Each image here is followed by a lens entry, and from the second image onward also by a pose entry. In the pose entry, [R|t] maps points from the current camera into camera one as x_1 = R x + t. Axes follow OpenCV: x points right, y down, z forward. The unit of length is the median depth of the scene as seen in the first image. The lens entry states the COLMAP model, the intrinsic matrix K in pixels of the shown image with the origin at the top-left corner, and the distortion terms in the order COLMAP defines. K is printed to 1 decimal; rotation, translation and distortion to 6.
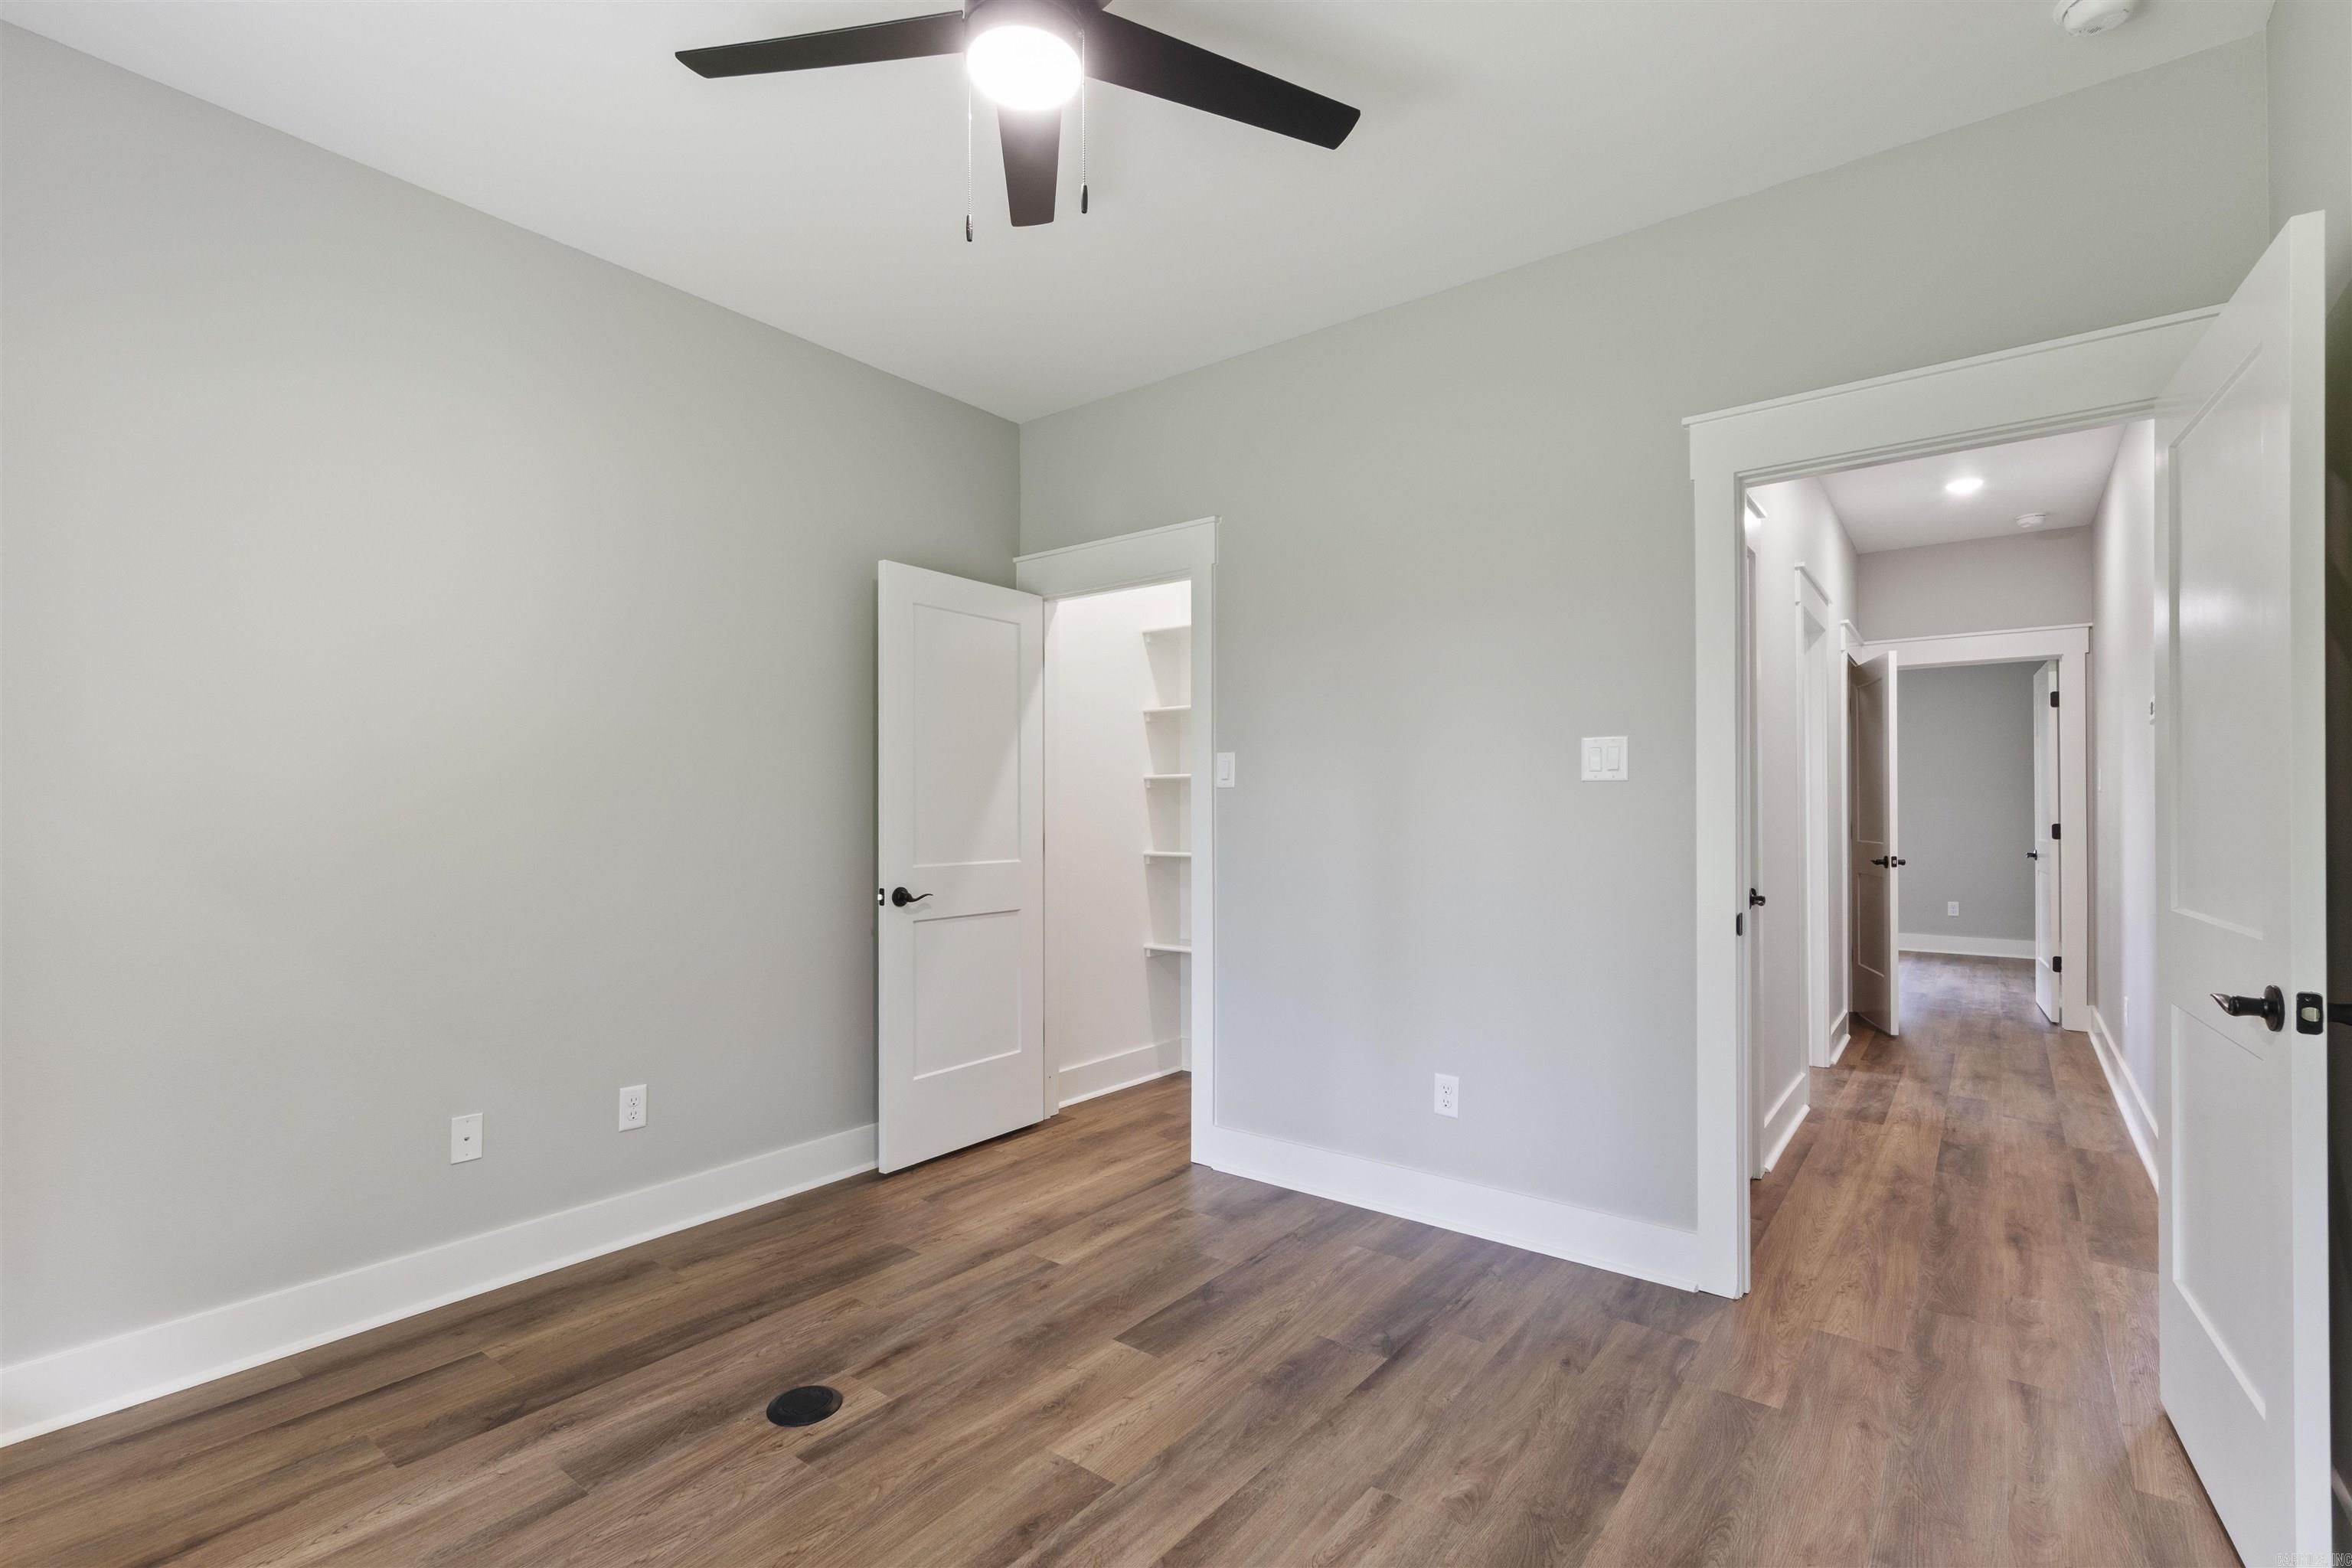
lens RADIAL K [[1019.2, 0, 1171.2], [0, 1019.2, 797.0], [0, 0, 1]] dist [-0.008124, 0.002351]
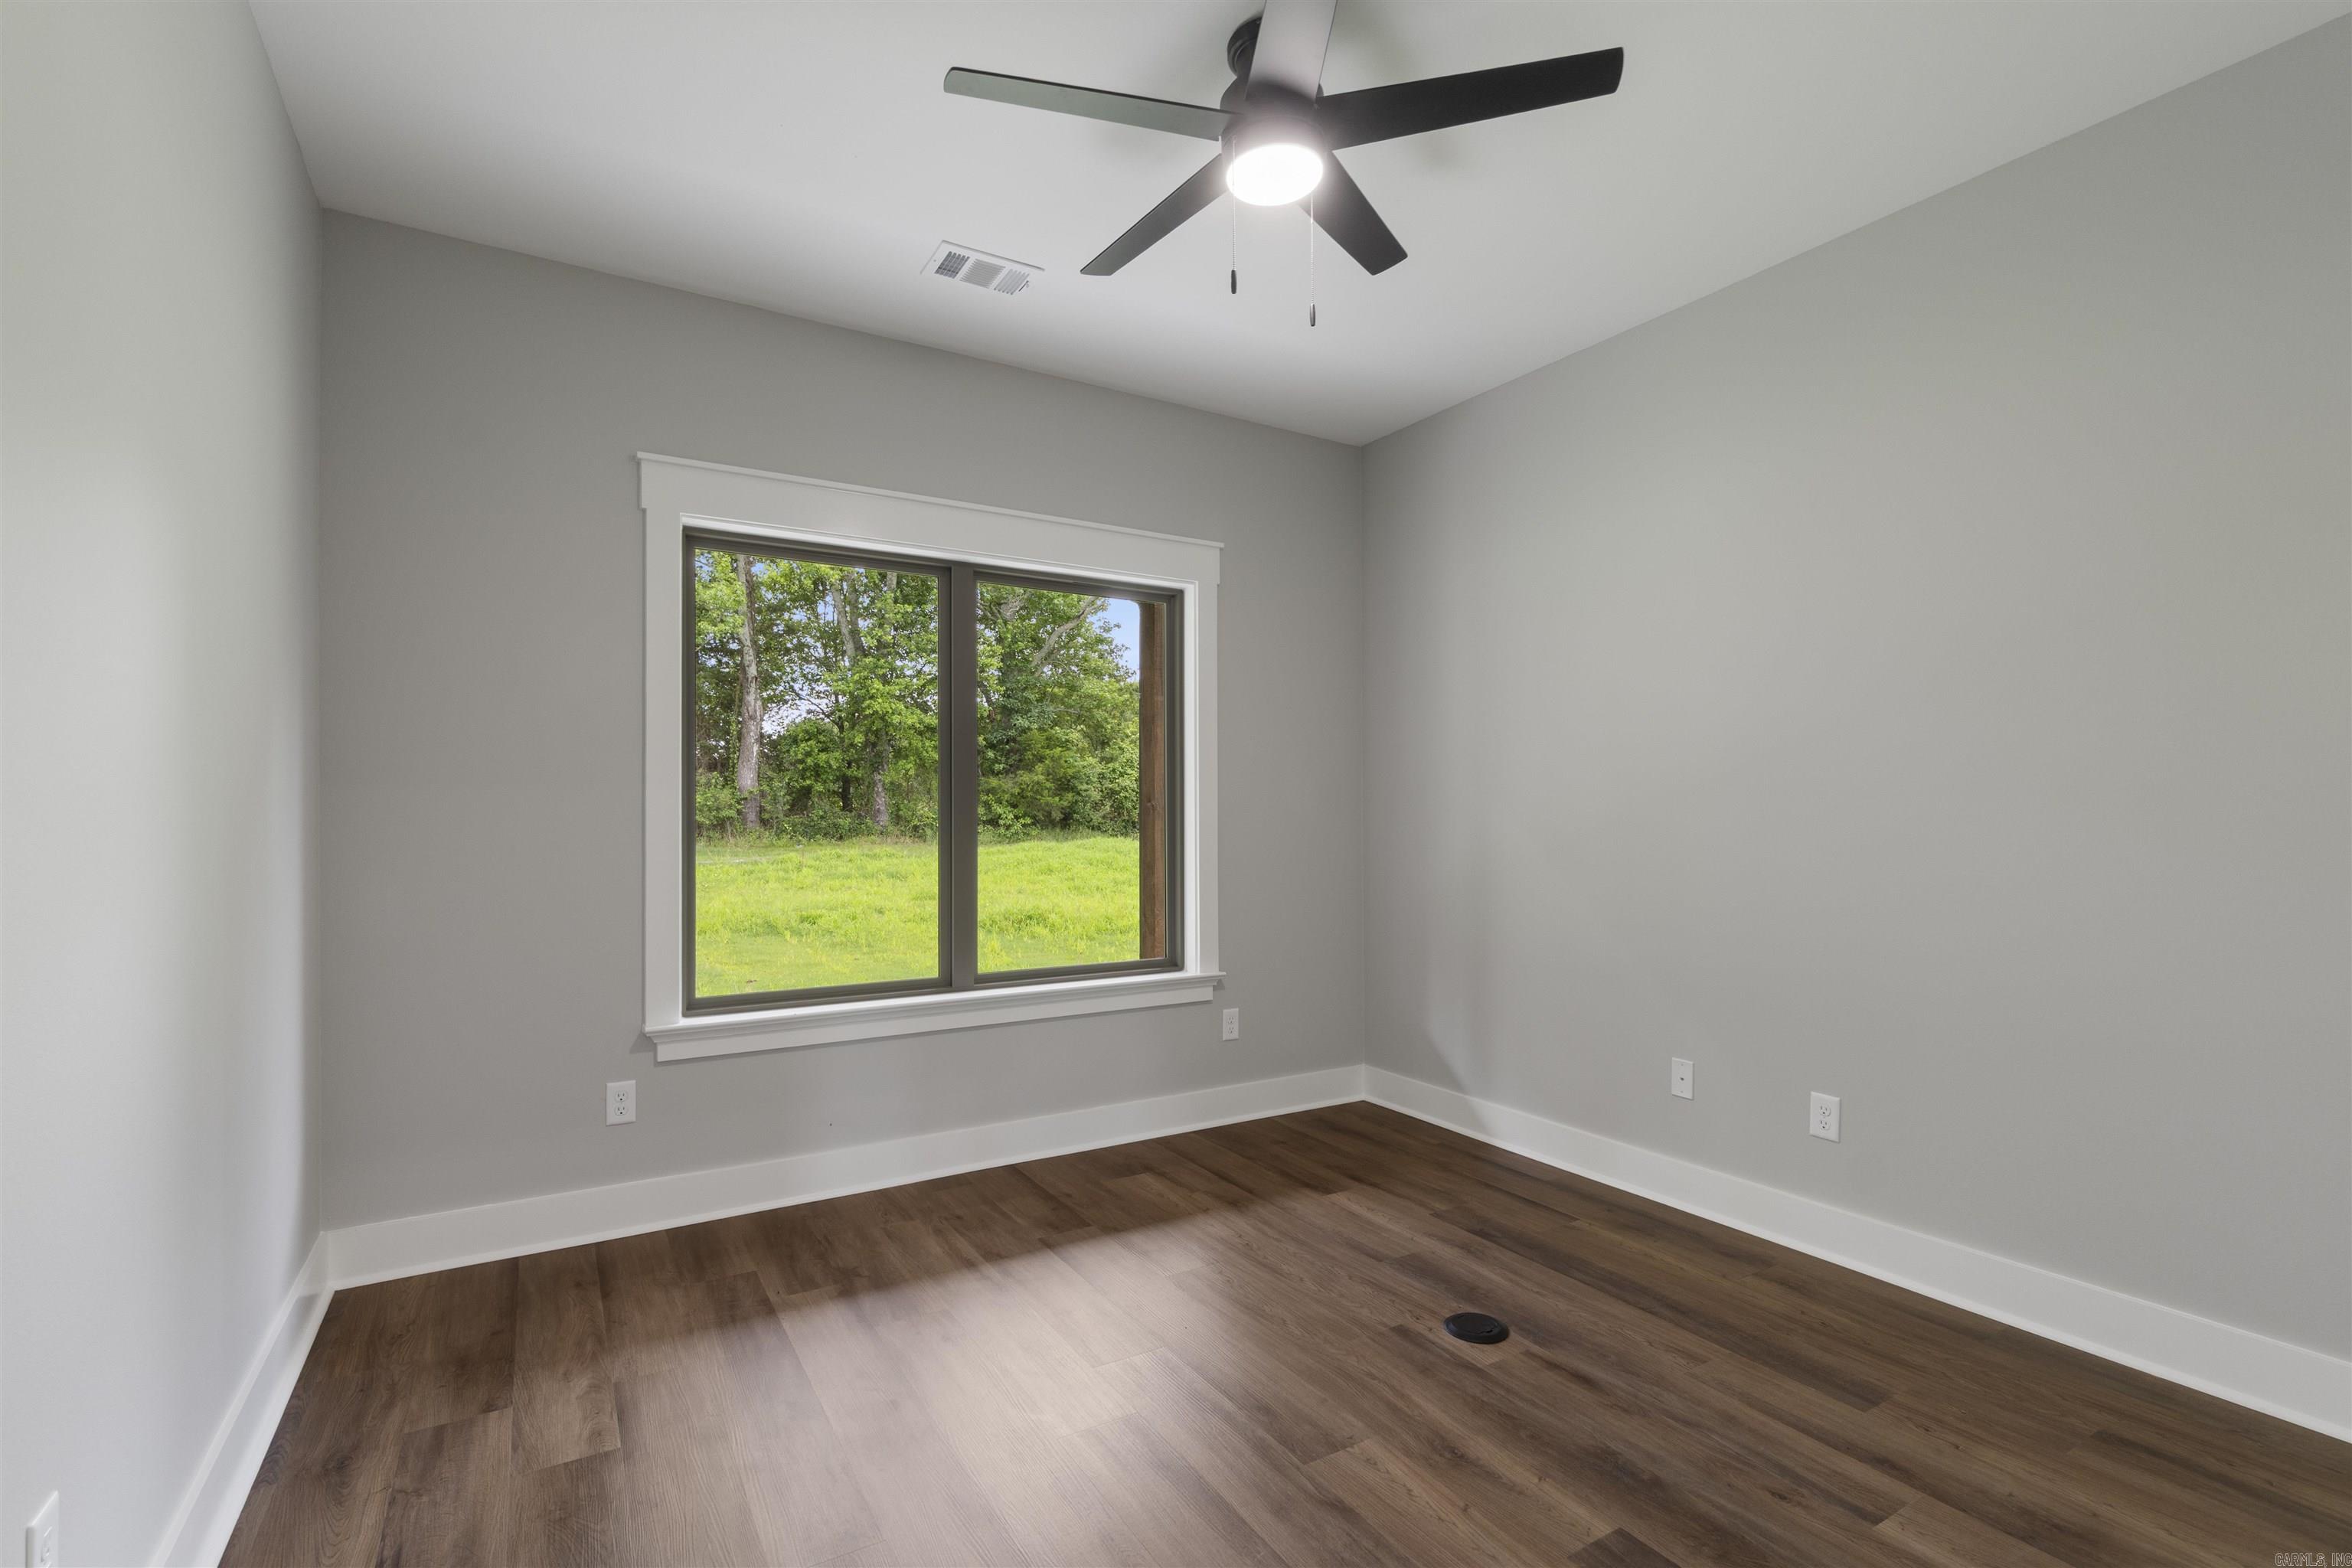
lens RADIAL K [[1019.2, 0, 1168.5], [0, 1019.2, 799.6], [0, 0, 1]] dist [-0.008124, 0.002351]
pose [[-0.331998, -0.006832, -0.943255, 0.761419], [0.016919, 0.999770, -0.013196, 0.009956], [0.943128, -0.020340, -0.331806, 0.962674]]
